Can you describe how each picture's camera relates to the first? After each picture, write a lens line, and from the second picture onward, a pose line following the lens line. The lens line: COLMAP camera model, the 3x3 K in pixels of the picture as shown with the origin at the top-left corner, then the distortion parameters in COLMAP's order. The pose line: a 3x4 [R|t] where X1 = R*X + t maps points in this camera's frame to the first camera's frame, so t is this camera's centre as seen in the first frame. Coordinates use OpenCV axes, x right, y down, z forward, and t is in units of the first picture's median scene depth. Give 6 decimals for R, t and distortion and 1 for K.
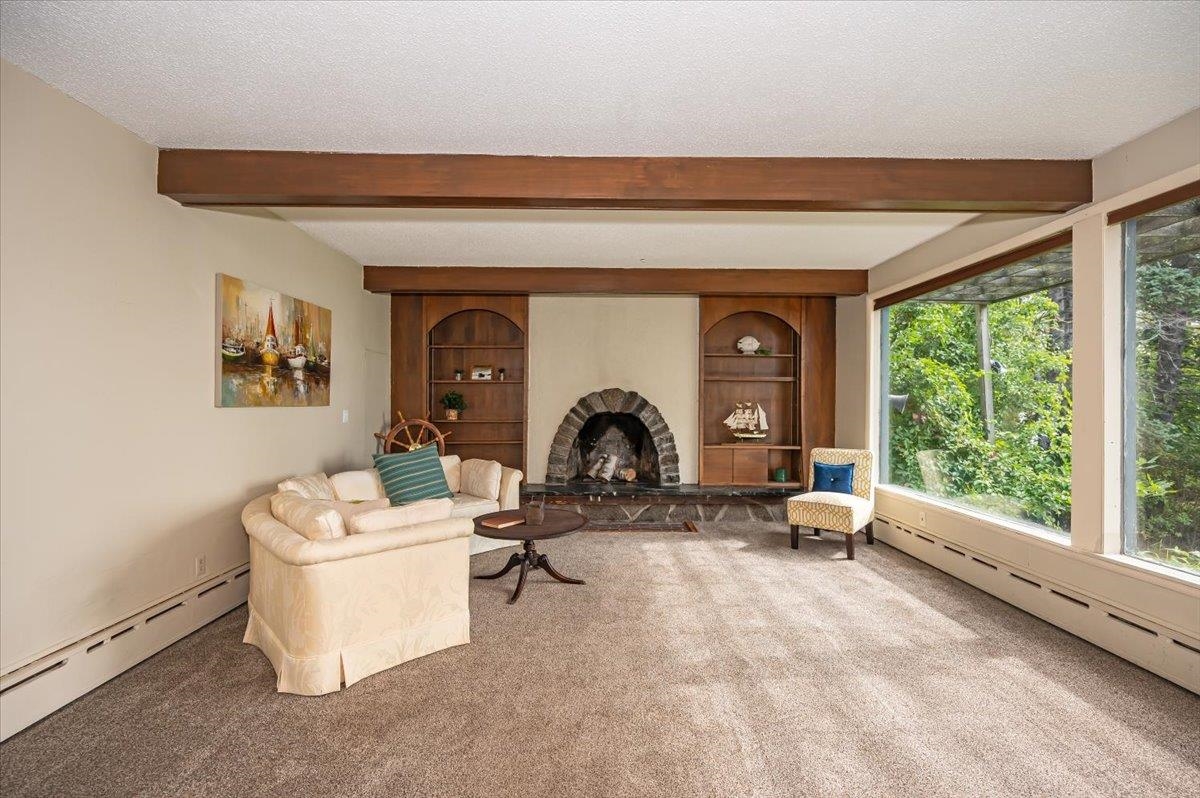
lens RADIAL K [[493.3, 0, 602.4], [0, 493.3, 396.0], [0, 0, 1]] dist [-0.001058, -0.000172]
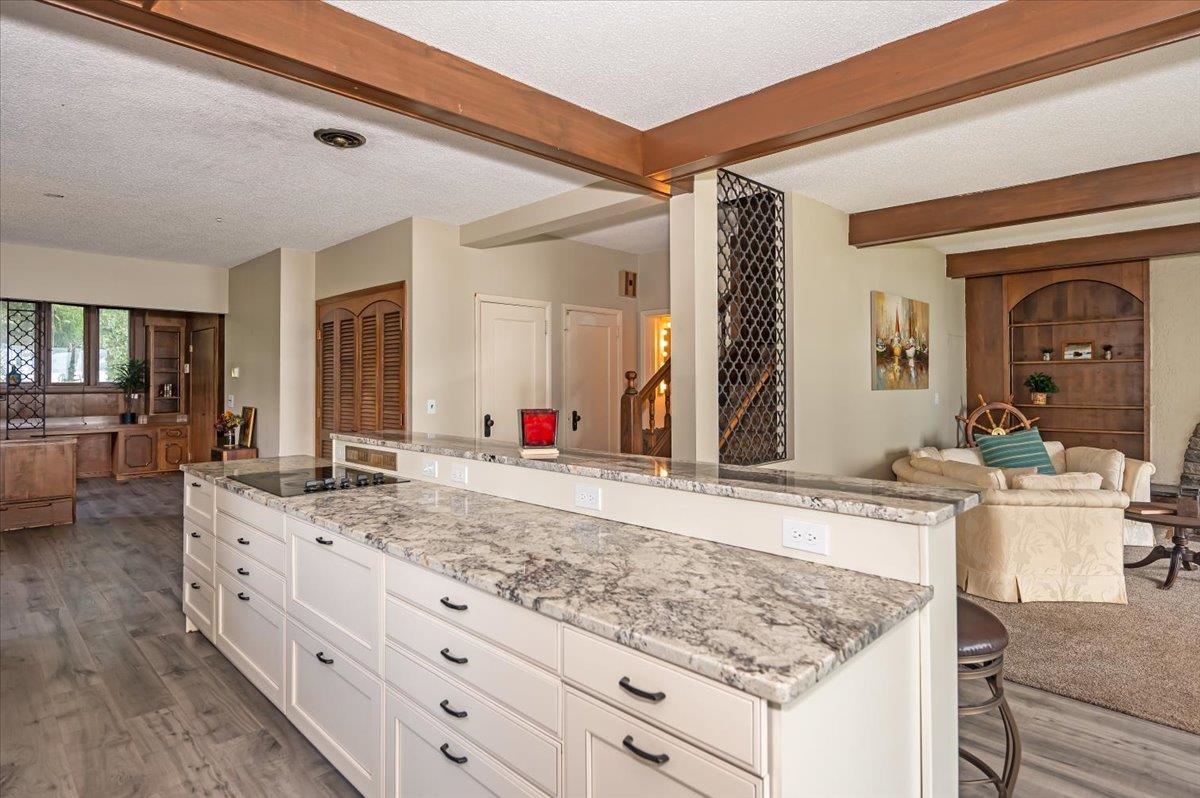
lens RADIAL K [[638.8, 0, 609.1], [0, 638.8, 375.3], [0, 0, 1]] dist [0.005956, 0.000521]
pose [[0.706373, -0.011472, -0.707747, -0.038099], [0.013217, 0.999908, -0.003016, -0.015468], [0.707717, -0.007224, 0.706459, -0.503711]]
